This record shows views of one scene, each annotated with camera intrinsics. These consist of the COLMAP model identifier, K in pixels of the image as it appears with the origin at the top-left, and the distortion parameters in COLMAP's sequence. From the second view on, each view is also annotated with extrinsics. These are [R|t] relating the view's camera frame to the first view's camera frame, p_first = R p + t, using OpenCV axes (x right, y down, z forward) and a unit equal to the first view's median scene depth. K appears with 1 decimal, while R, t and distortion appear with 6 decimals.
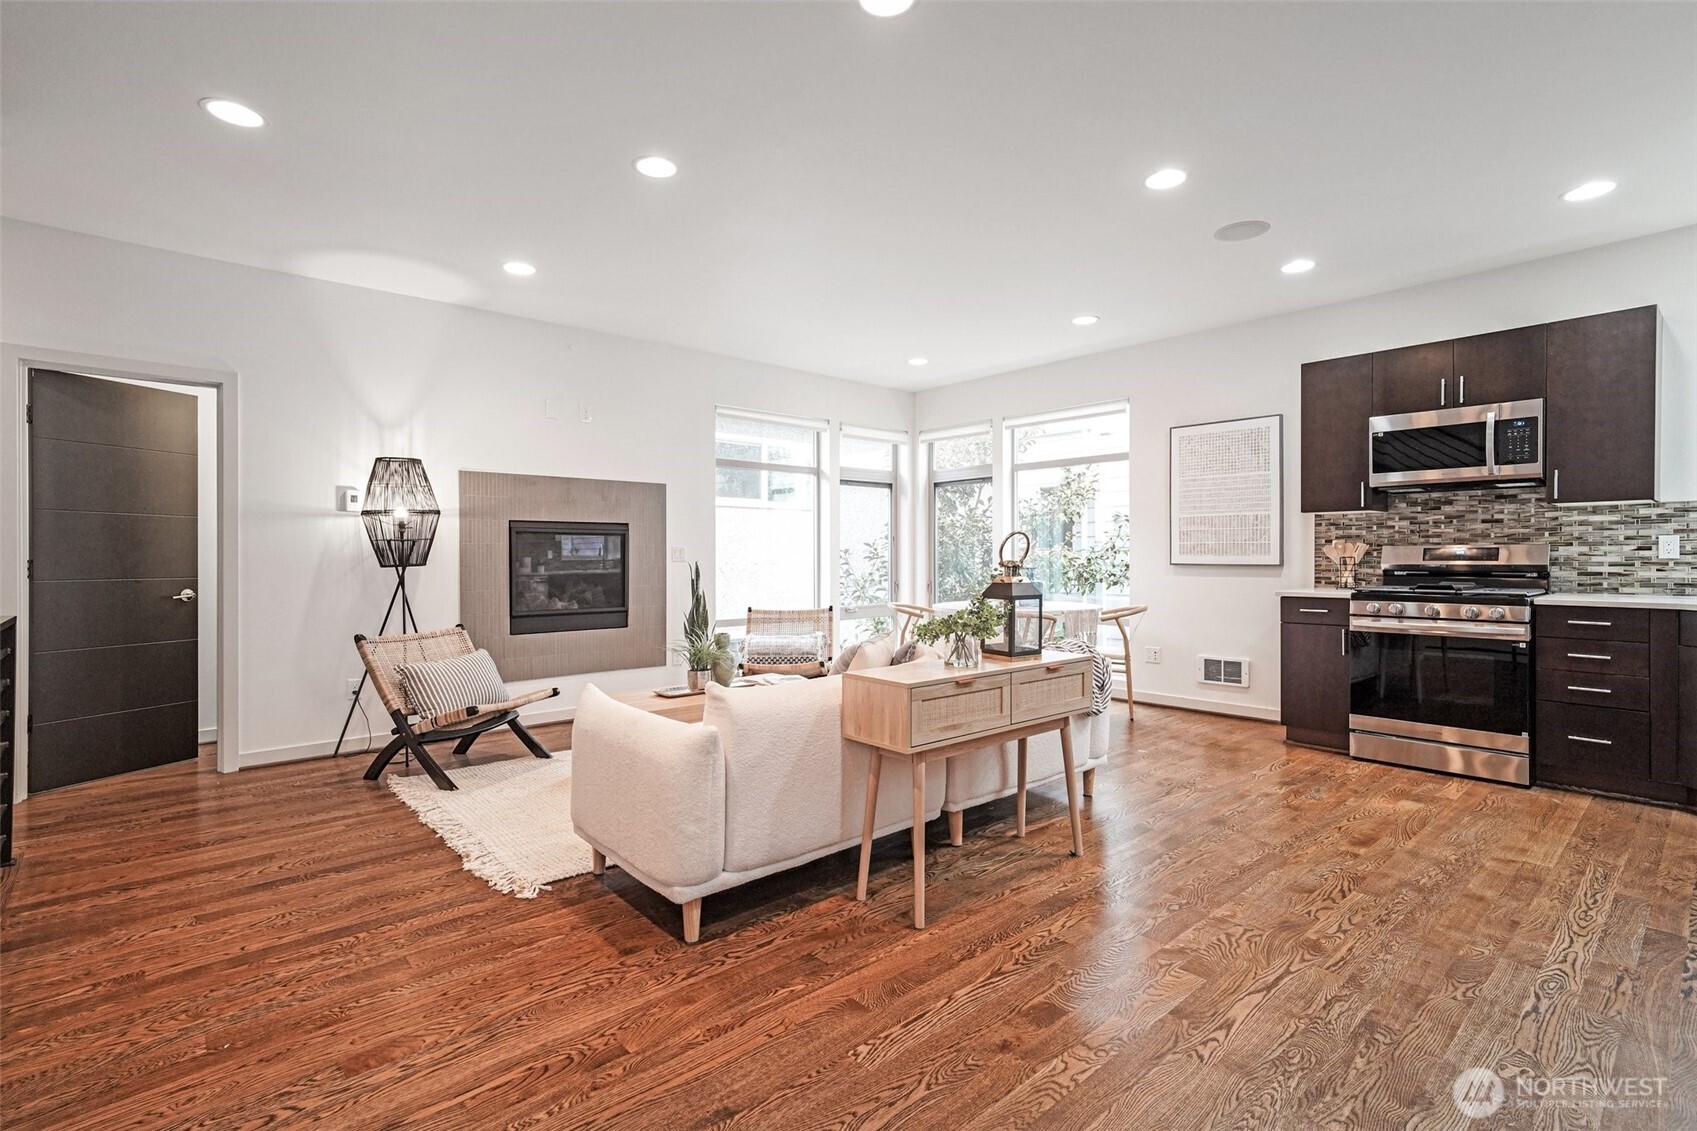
lens RADIAL K [[808.4, 0, 857.3], [0, 808.4, 554.6], [0, 0, 1]] dist [-0.003160, 0.017243]
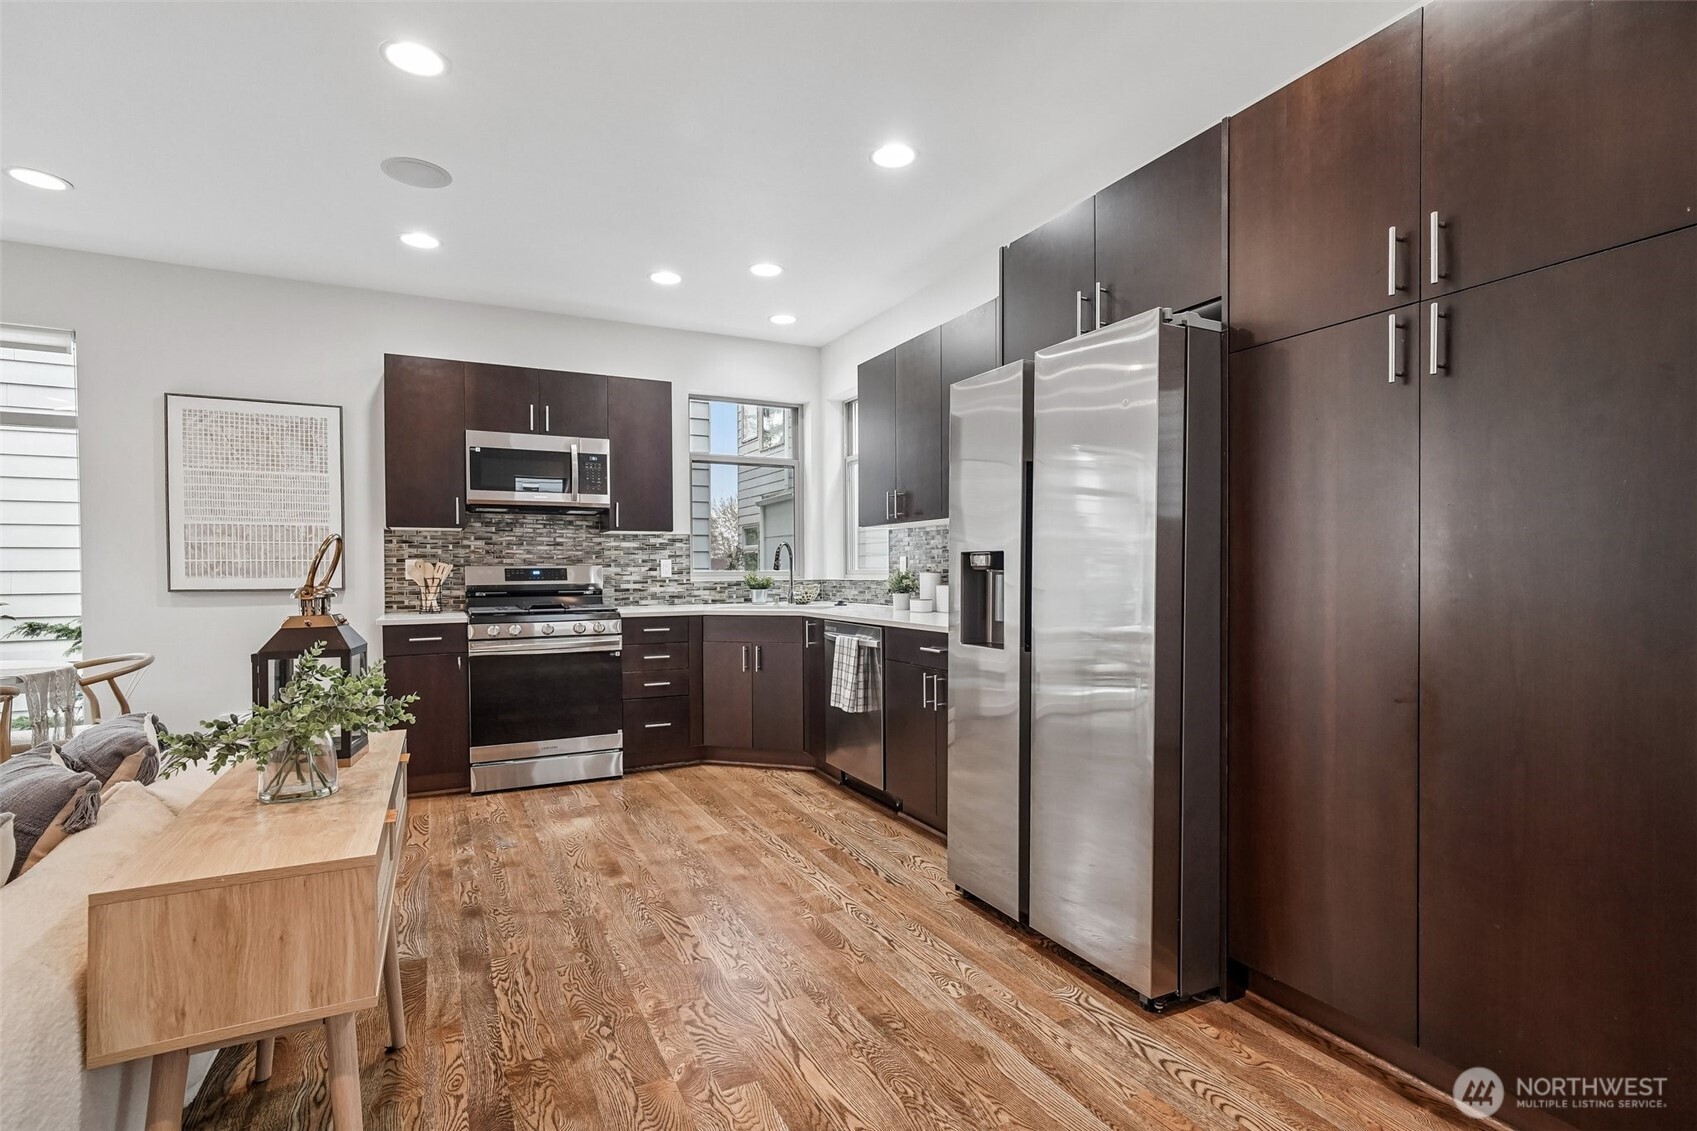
lens RADIAL K [[815.5, 0, 855.1], [0, 815.5, 578.6], [0, 0, 1]] dist [-0.000223, 0.000547]
pose [[0.265075, -0.009334, 0.964183, -0.183715], [0.005258, 0.999952, 0.008234, -0.001886], [-0.964213, 0.002887, 0.265112, 0.350563]]
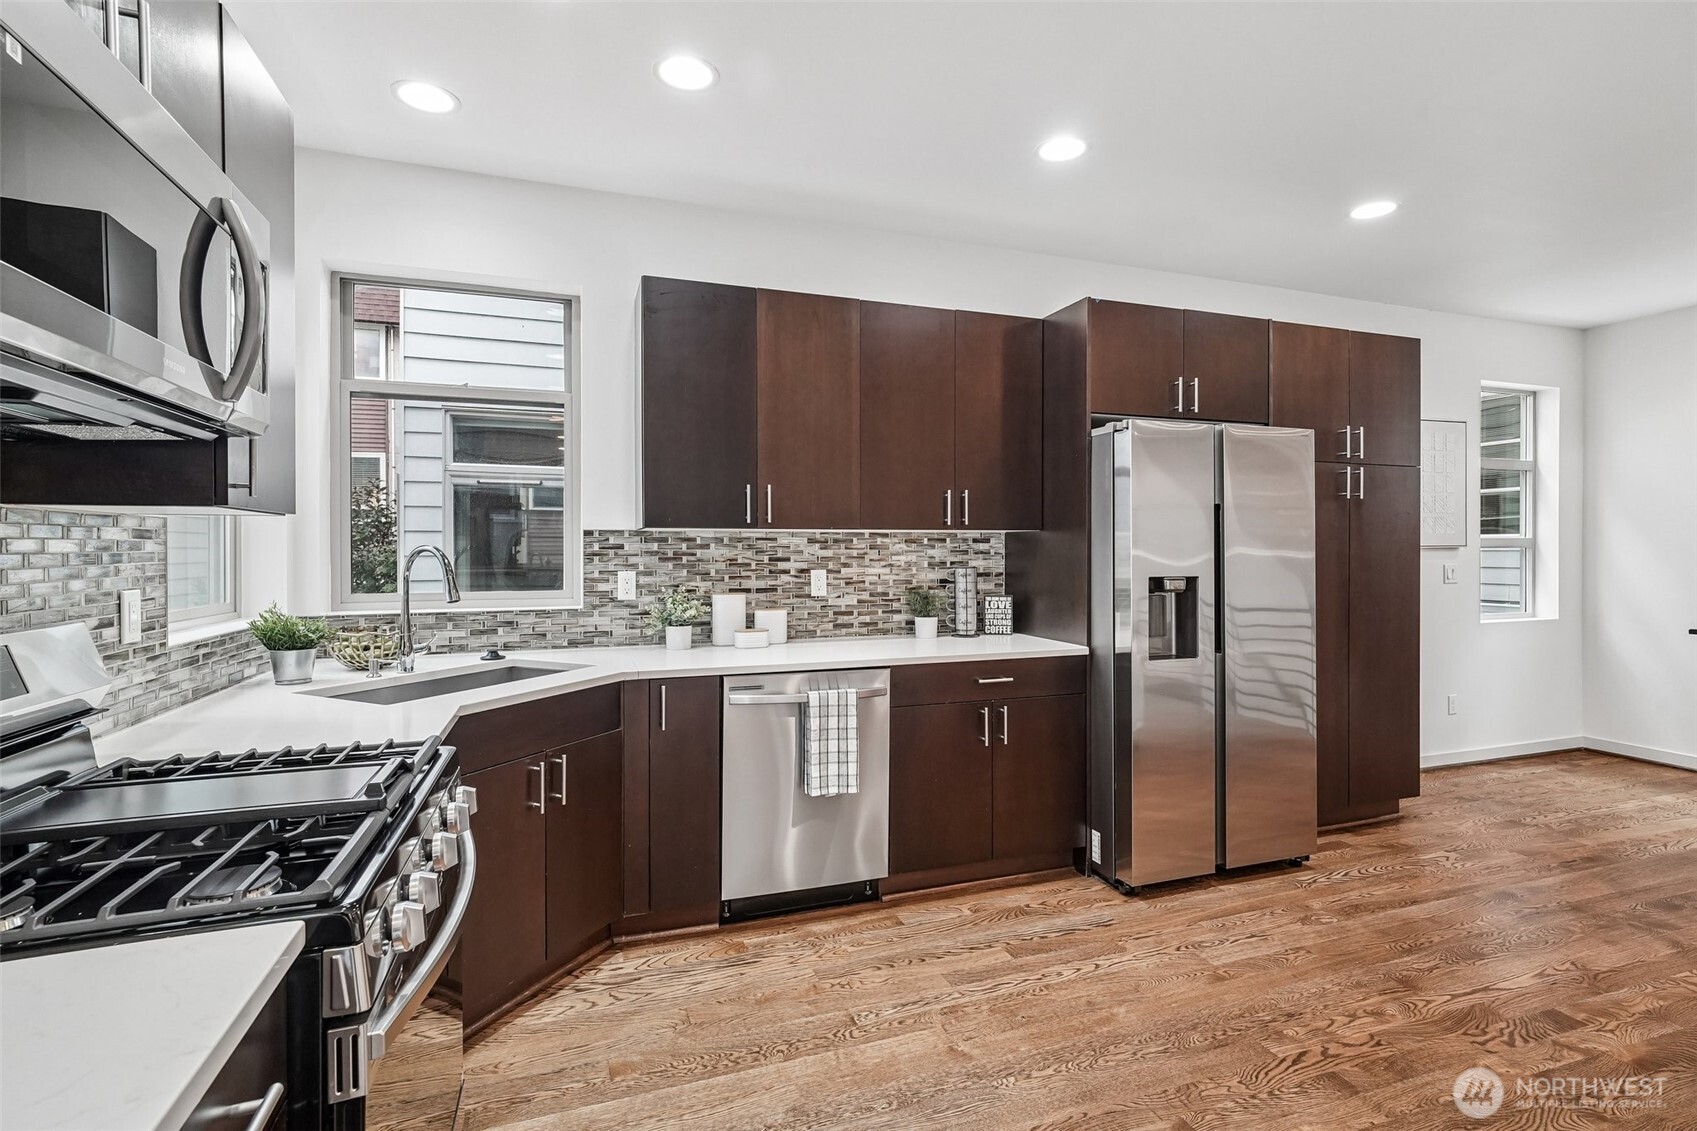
lens RADIAL K [[808.4, 0, 857.3], [0, 808.4, 554.6], [0, 0, 1]] dist [-0.003160, 0.017243]
pose [[-0.925166, 0.001843, 0.379557, 0.450820], [0.003723, 0.999984, 0.004219, -0.041698], [-0.379543, 0.005317, -0.925159, 1.215779]]
